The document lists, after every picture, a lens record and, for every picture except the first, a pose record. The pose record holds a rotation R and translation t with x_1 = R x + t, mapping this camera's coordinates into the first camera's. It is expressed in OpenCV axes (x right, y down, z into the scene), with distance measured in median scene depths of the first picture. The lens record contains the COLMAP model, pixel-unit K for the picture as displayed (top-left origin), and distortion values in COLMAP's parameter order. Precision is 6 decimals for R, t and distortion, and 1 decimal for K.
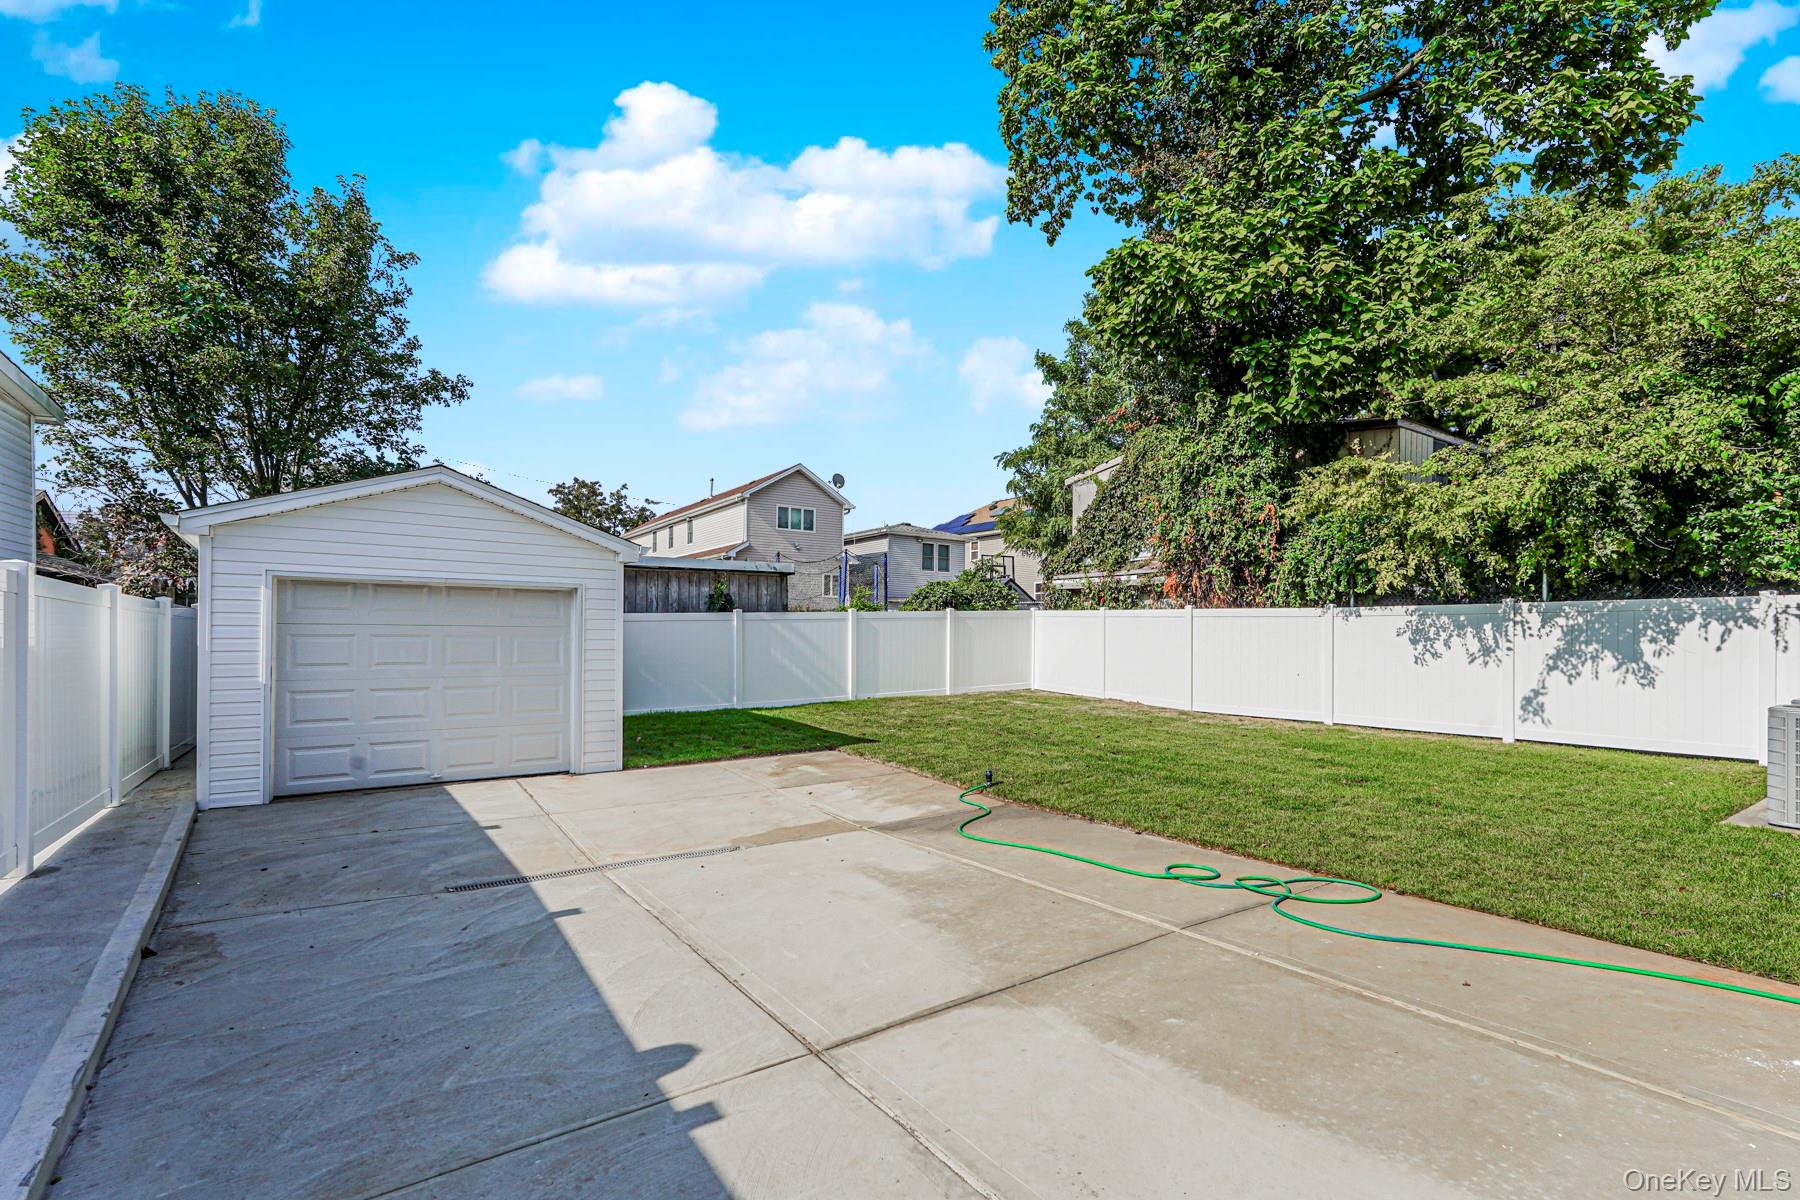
lens RADIAL K [[795.6, 0, 900.4], [0, 795.6, 609.1], [0, 0, 1]] dist [-0.018810, 0.009134]
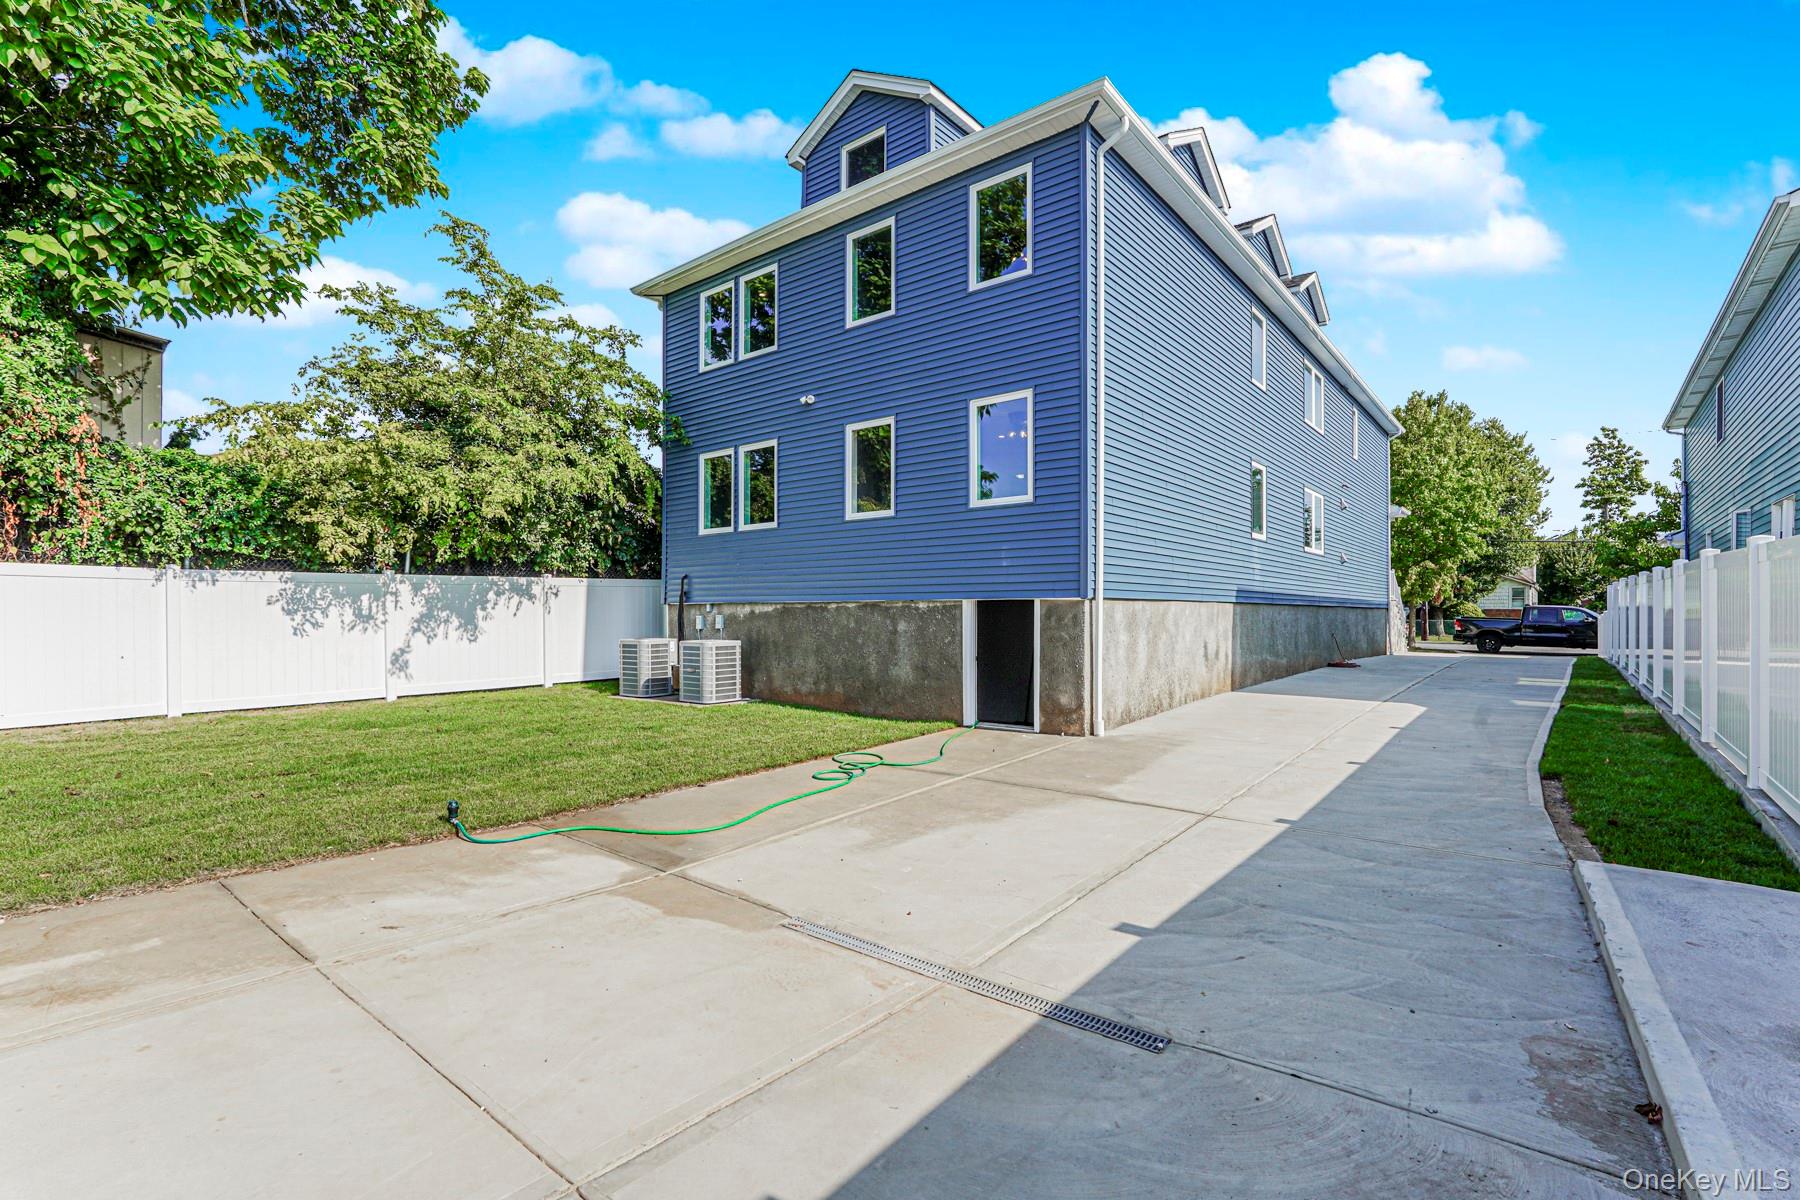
lens RADIAL K [[795.6, 0, 900.4], [0, 795.6, 609.1], [0, 0, 1]] dist [-0.018810, 0.009134]
pose [[-0.260495, -0.006184, 0.965455, -1.116201], [-0.032075, 0.999483, -0.002253, 0.044431], [-0.964942, -0.031554, -0.260559, 1.394514]]
